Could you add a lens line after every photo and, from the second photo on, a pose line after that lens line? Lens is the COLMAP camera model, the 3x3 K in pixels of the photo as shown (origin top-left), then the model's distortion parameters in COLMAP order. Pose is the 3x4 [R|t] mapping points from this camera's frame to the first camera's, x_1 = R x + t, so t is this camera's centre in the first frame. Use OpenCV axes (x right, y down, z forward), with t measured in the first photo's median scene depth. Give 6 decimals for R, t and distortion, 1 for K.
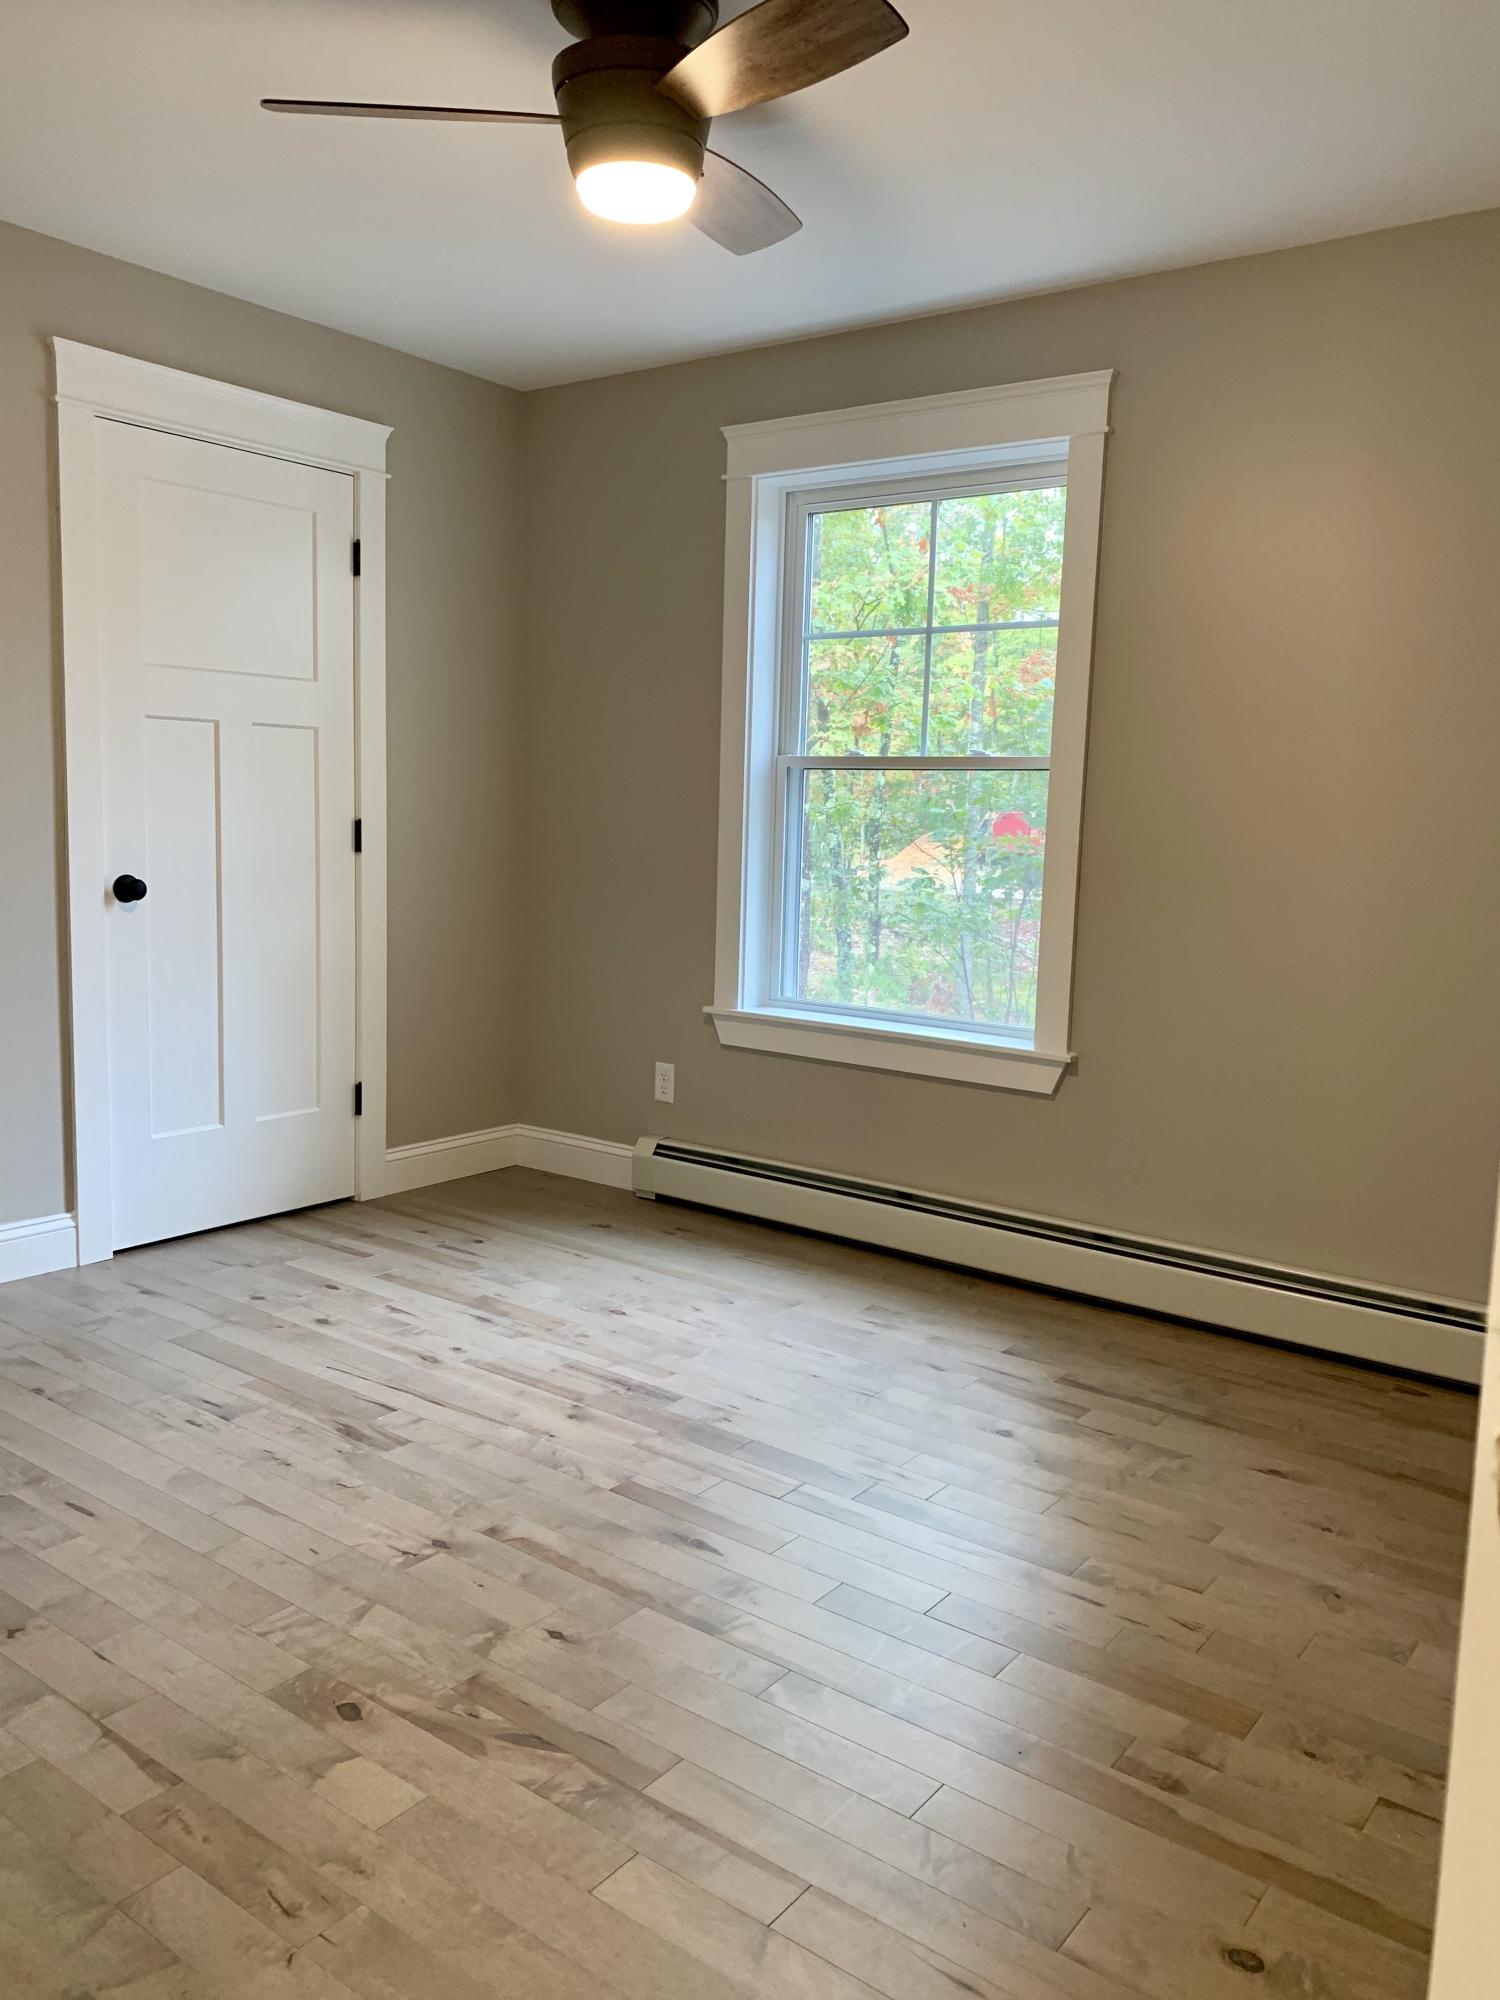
lens RADIAL K [[1552.8, 0, 747.2], [0, 1552.8, 1048.4], [0, 0, 1]] dist [0.005324, -0.000344]
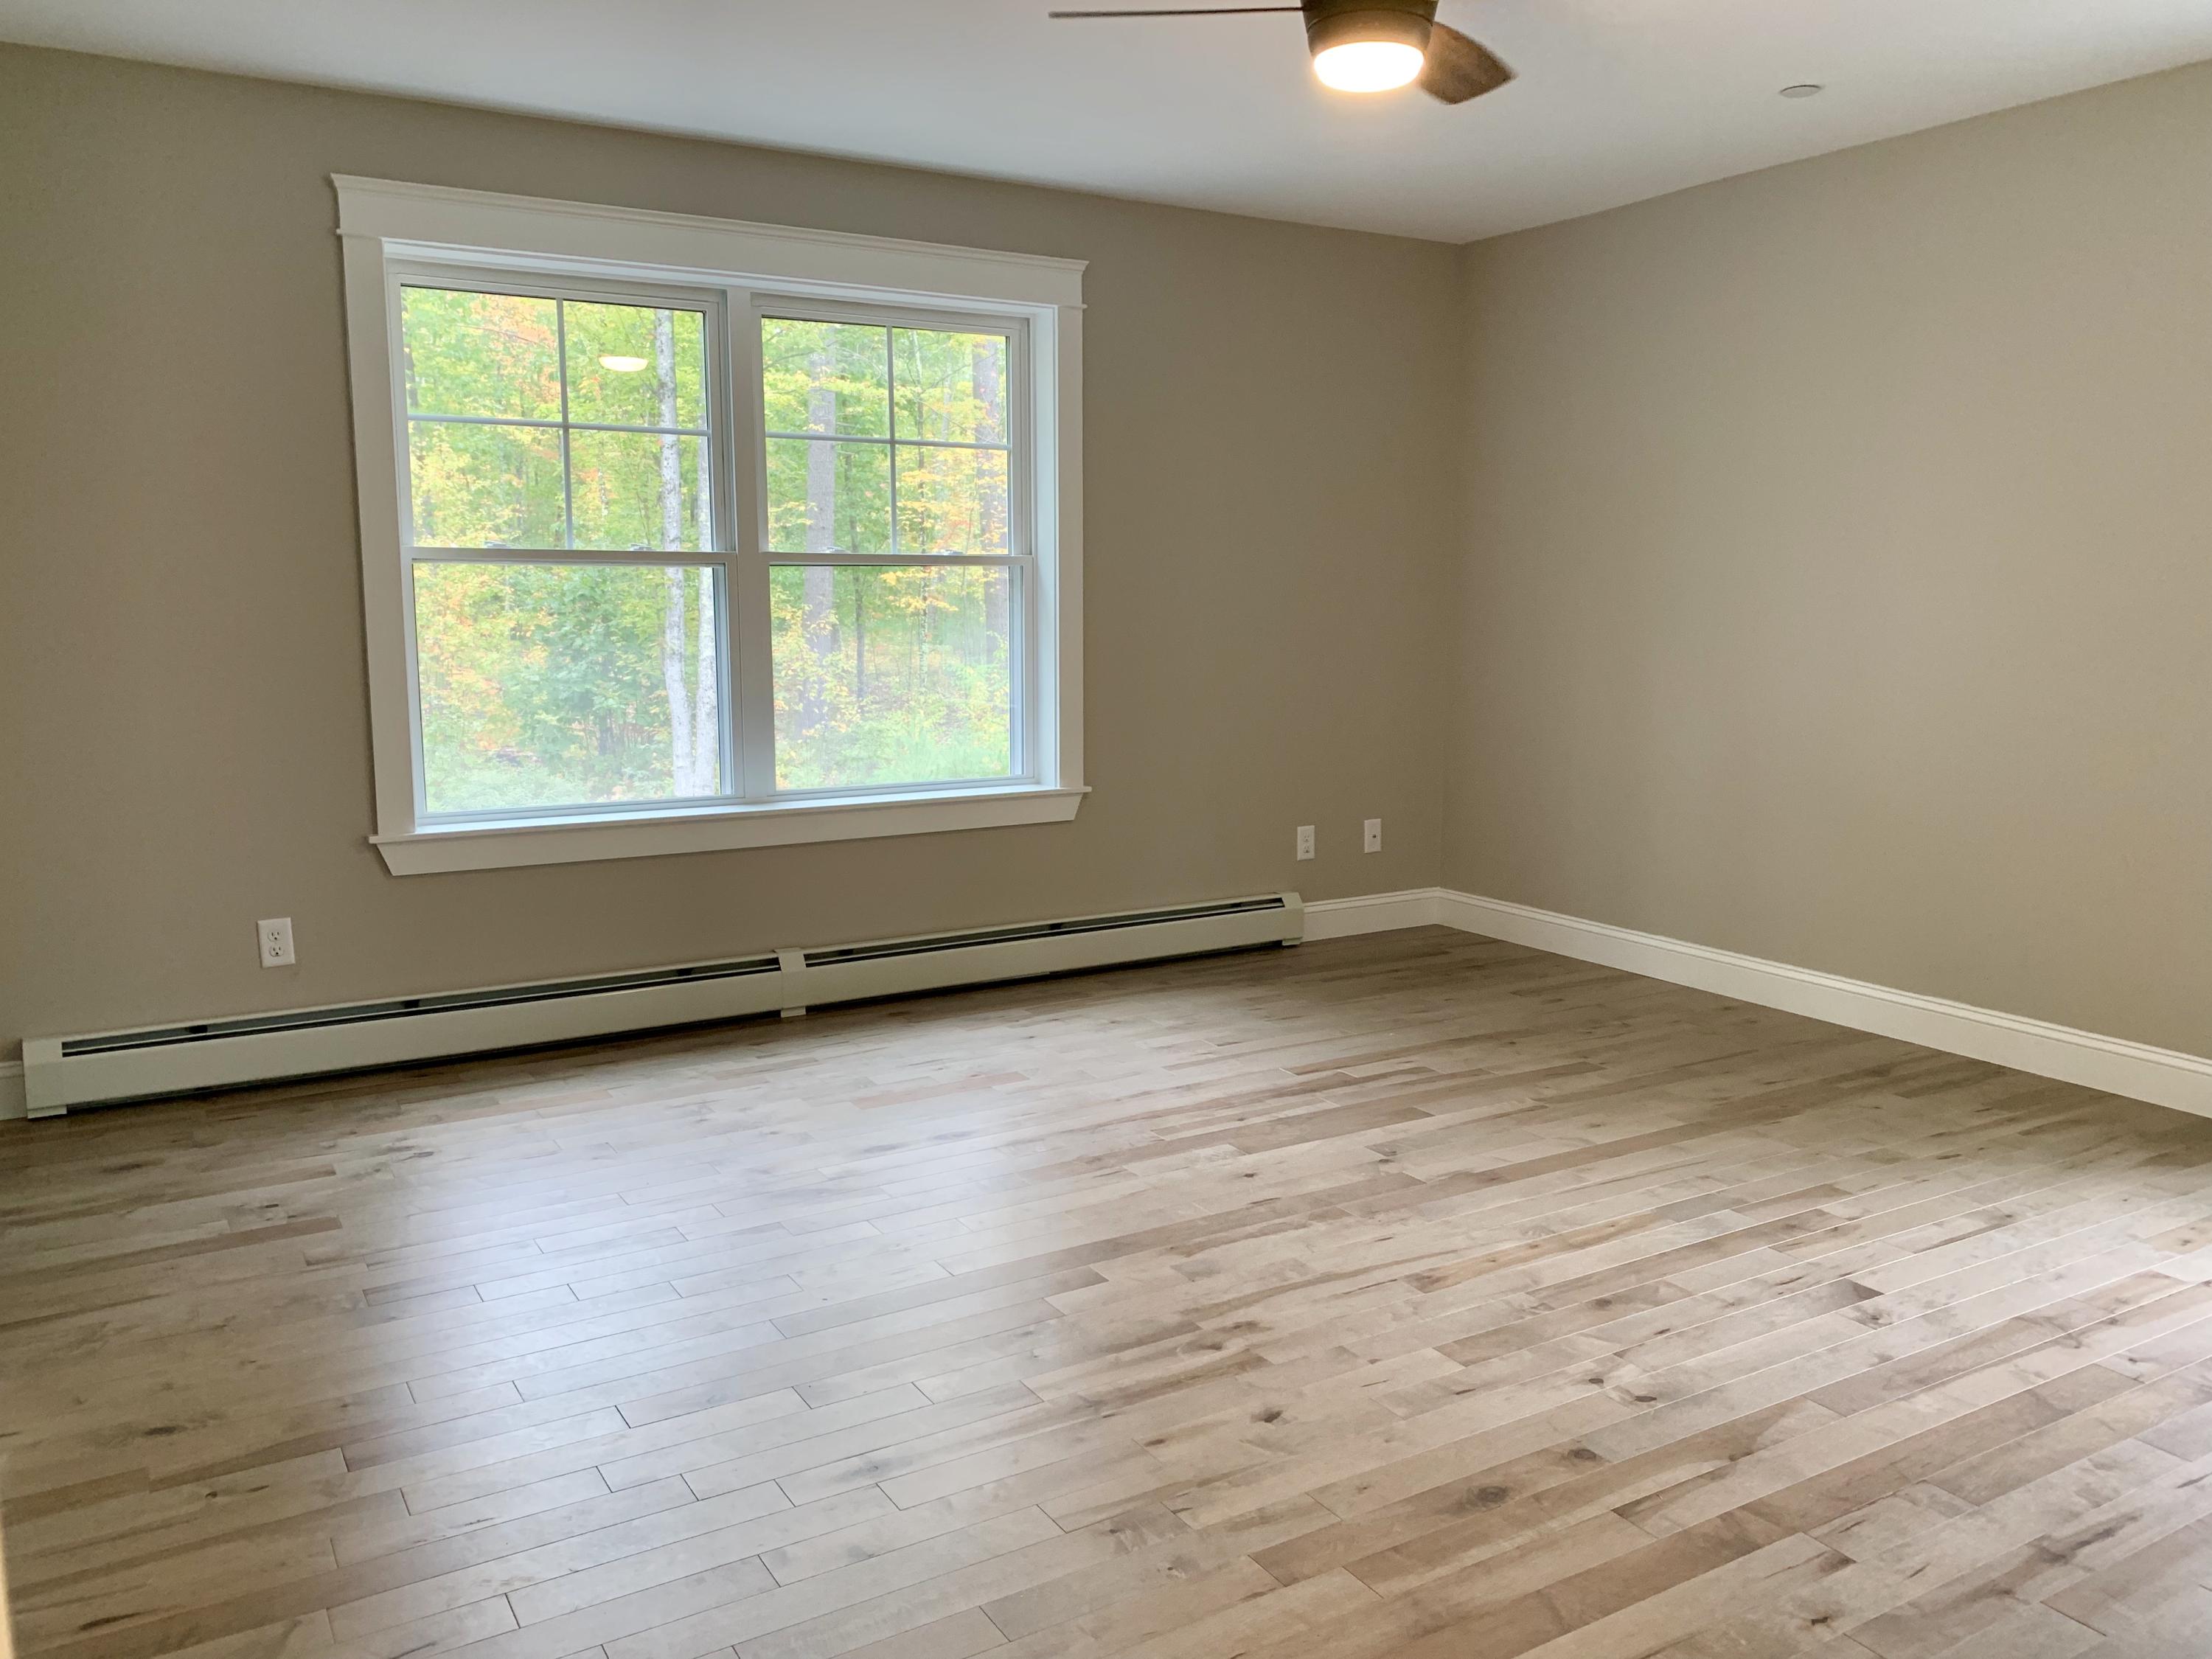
lens RADIAL K [[1683.8, 0, 1093.3], [0, 1683.8, 821.7], [0, 0, 1]] dist [0.020398, -0.001682]
pose [[0.372985, -0.164766, 0.913090, -0.855951], [0.151049, 0.981761, 0.115457, -0.096370], [-0.915460, 0.094858, 0.391070, 0.295410]]
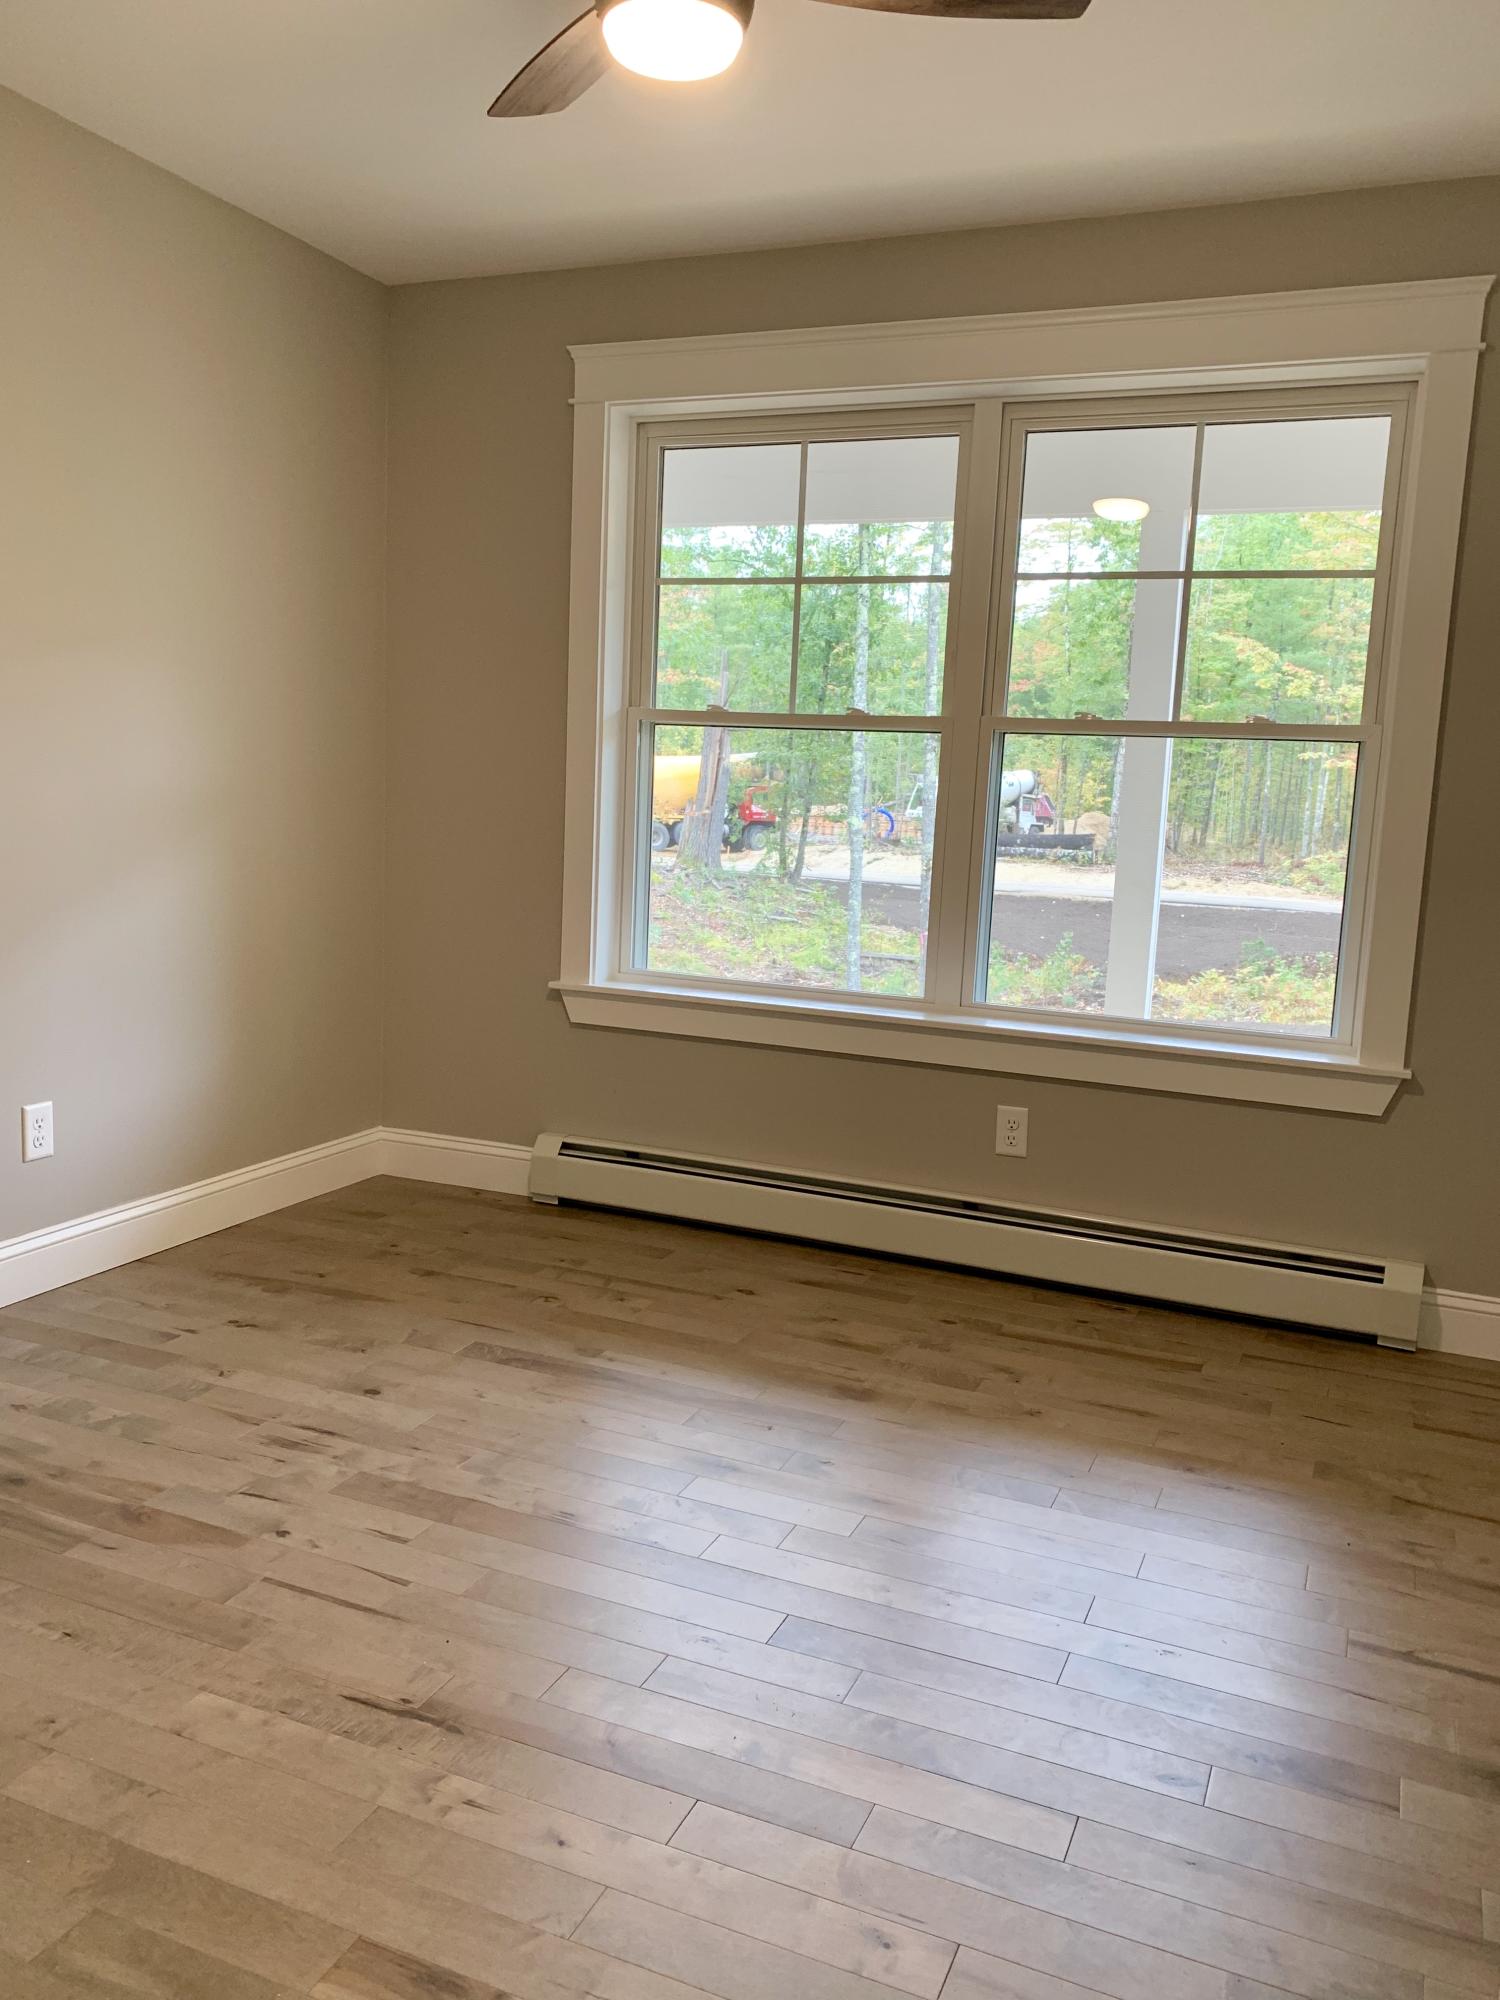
lens RADIAL K [[1522.4, 0, 750.0], [0, 1522.4, 1000.0], [0, 0, 1]] dist [0.020398, -0.001682]
pose [[0.968776, -0.032609, 0.245786, -0.155388], [0.031399, 0.999468, 0.008839, -0.023629], [-0.245943, -0.000846, 0.969284, 0.113448]]
